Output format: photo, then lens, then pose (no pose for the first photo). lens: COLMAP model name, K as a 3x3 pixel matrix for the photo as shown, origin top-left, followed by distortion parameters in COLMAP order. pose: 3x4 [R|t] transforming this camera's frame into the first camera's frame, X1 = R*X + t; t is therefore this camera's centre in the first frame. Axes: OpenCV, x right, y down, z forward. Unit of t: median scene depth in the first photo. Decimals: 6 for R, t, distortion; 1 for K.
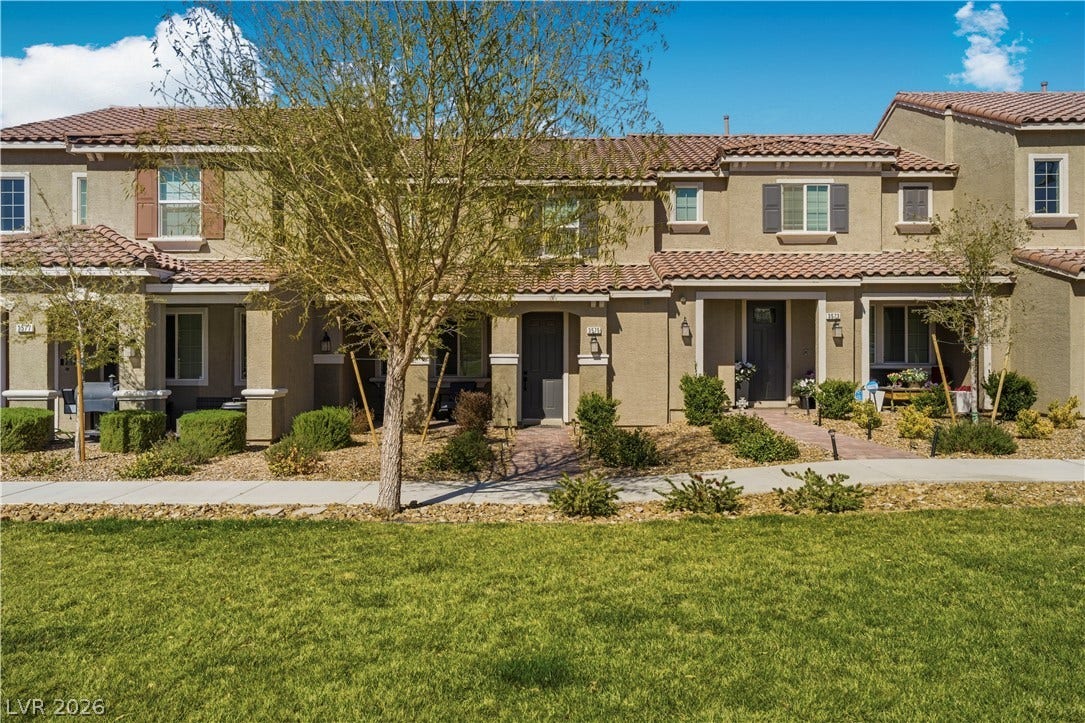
lens RADIAL K [[836.0, 0, 550.0], [0, 836.0, 344.0], [0, 0, 1]] dist [0.005161, 0.014631]
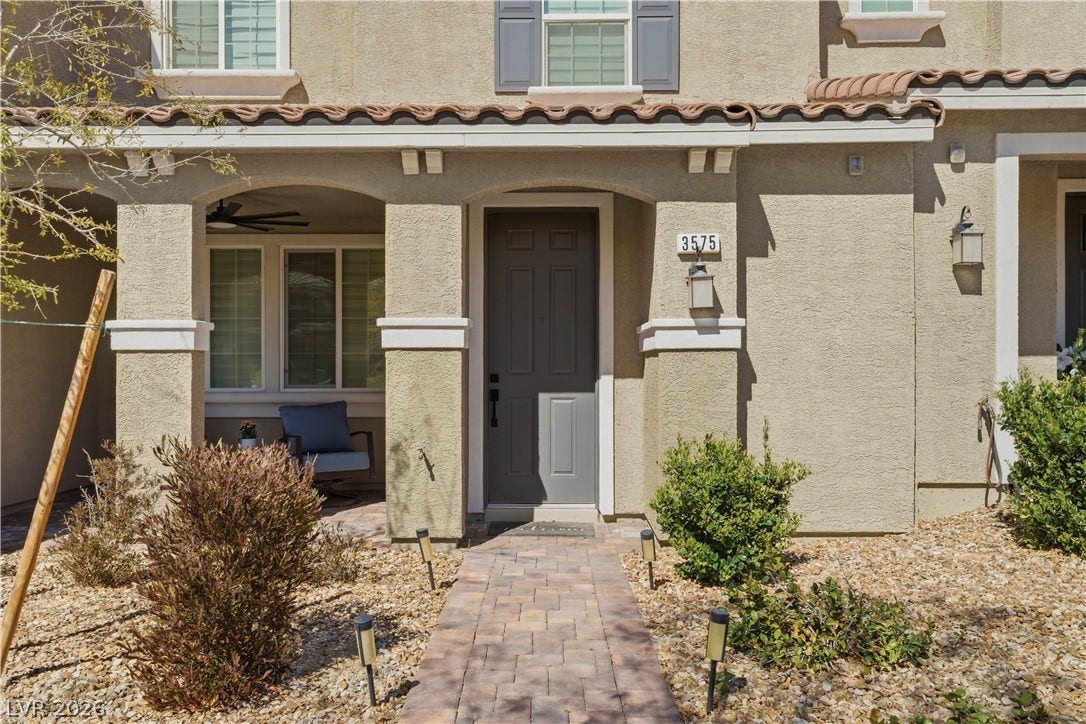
lens RADIAL K [[836.8, 0, 534.4], [0, 836.8, 363.3], [0, 0, 1]] dist [0.005161, 0.014631]
pose [[0.999677, -0.000822, -0.025406, -0.002404], [0.001121, 0.999931, 0.011726, 0.025595], [0.025395, -0.011751, 0.999608, 0.654302]]
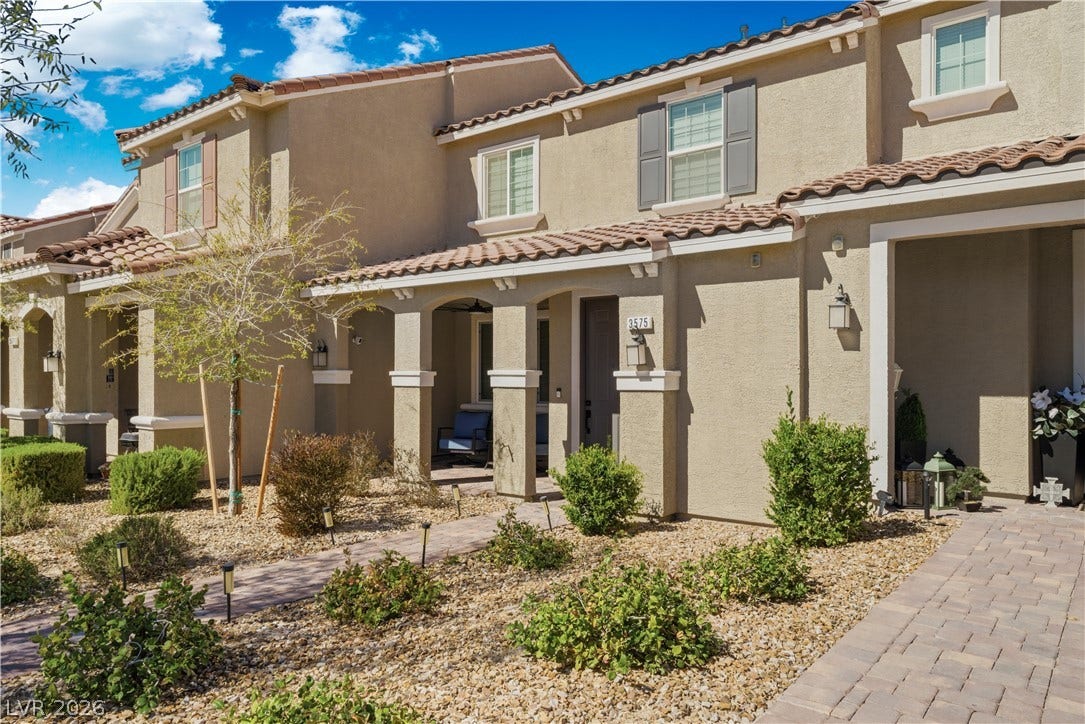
lens RADIAL K [[753.2, 0, 551.3], [0, 753.2, 366.2], [0, 0, 1]] dist [0.005541, 0.006069]
pose [[0.775159, -0.003365, -0.631758, 0.291127], [0.003297, 0.999994, -0.001281, 0.010035], [0.631758, -0.001090, 0.775165, 0.594887]]
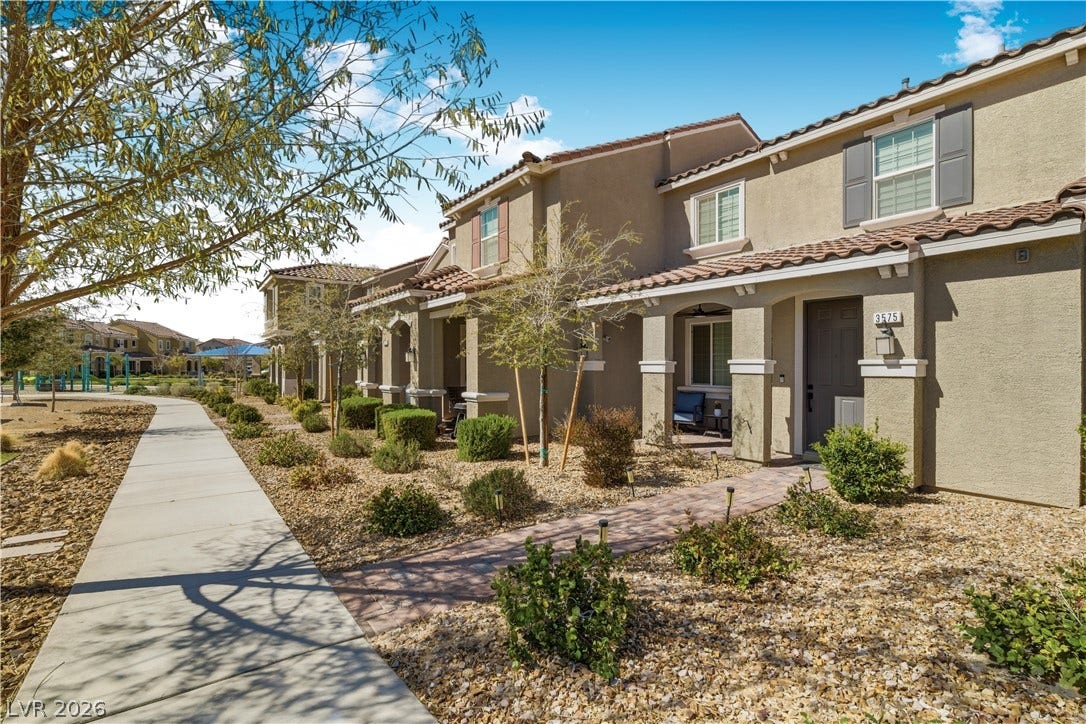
lens RADIAL K [[504.4, 0, 548.2], [0, 504.4, 363.6], [0, 0, 1]] dist [-0.010558, 0.005100]
pose [[0.586979, 0.001104, -0.809601, 0.191335], [0.003958, 0.999983, 0.004233, 0.012830], [0.809593, -0.005689, 0.586965, 0.587617]]
